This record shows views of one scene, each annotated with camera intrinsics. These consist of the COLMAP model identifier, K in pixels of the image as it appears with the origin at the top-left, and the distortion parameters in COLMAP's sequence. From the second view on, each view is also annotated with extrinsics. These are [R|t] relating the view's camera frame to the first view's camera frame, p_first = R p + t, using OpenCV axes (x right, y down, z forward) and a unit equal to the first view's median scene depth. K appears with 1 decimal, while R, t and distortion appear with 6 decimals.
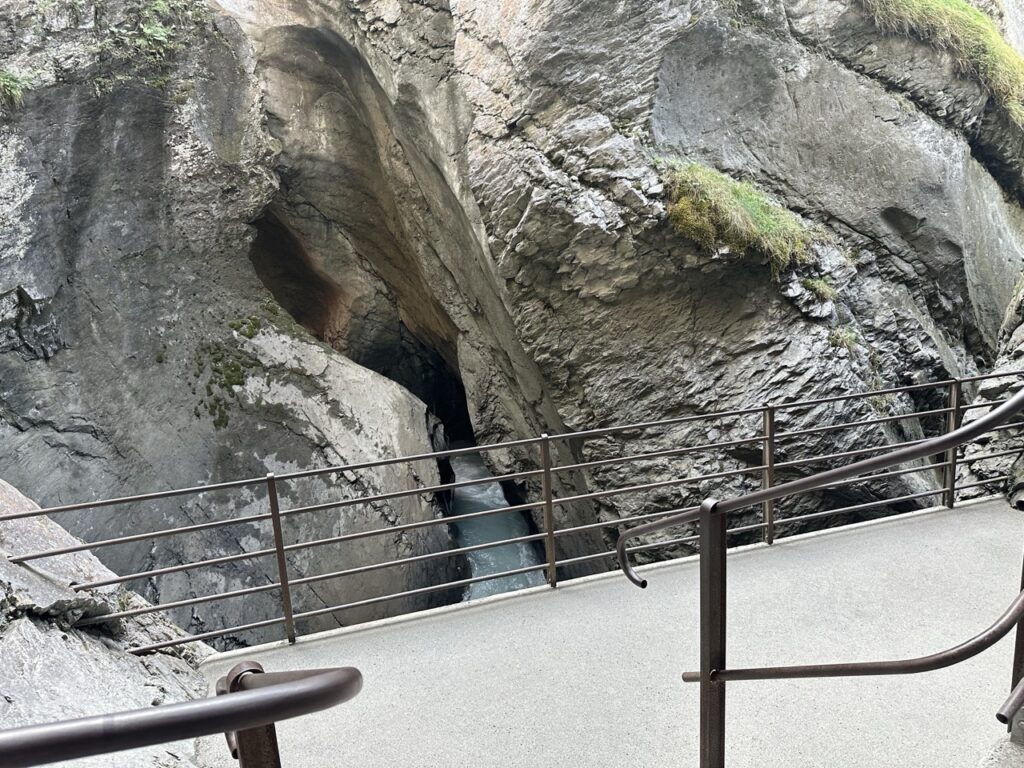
lens RADIAL K [[714.3, 0, 513.2], [0, 714.3, 384.7], [0, 0, 1]] dist [0.027544, -0.030821]
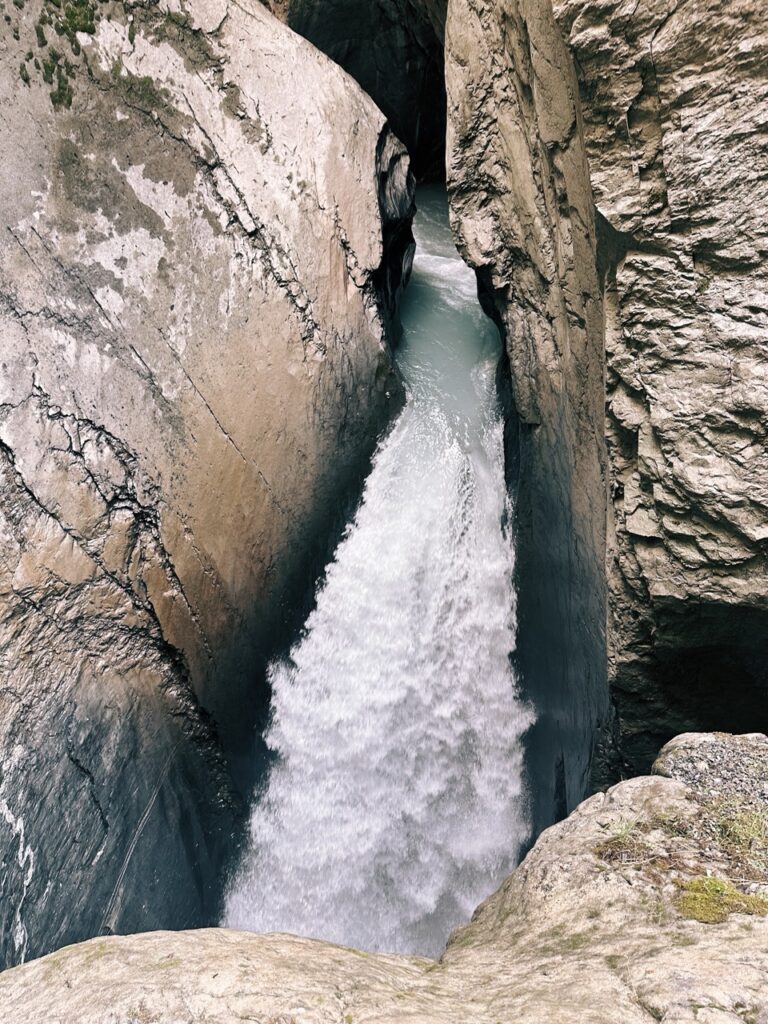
lens RADIAL K [[714.3, 0, 378.9], [0, 714.3, 509.7], [0, 0, 1]] dist [0.027544, -0.030821]
pose [[0.966590, 0.224766, -0.123224, 0.026713], [-0.132085, 0.848742, 0.512046, -0.000727], [0.219676, -0.478663, 0.850073, 0.349528]]
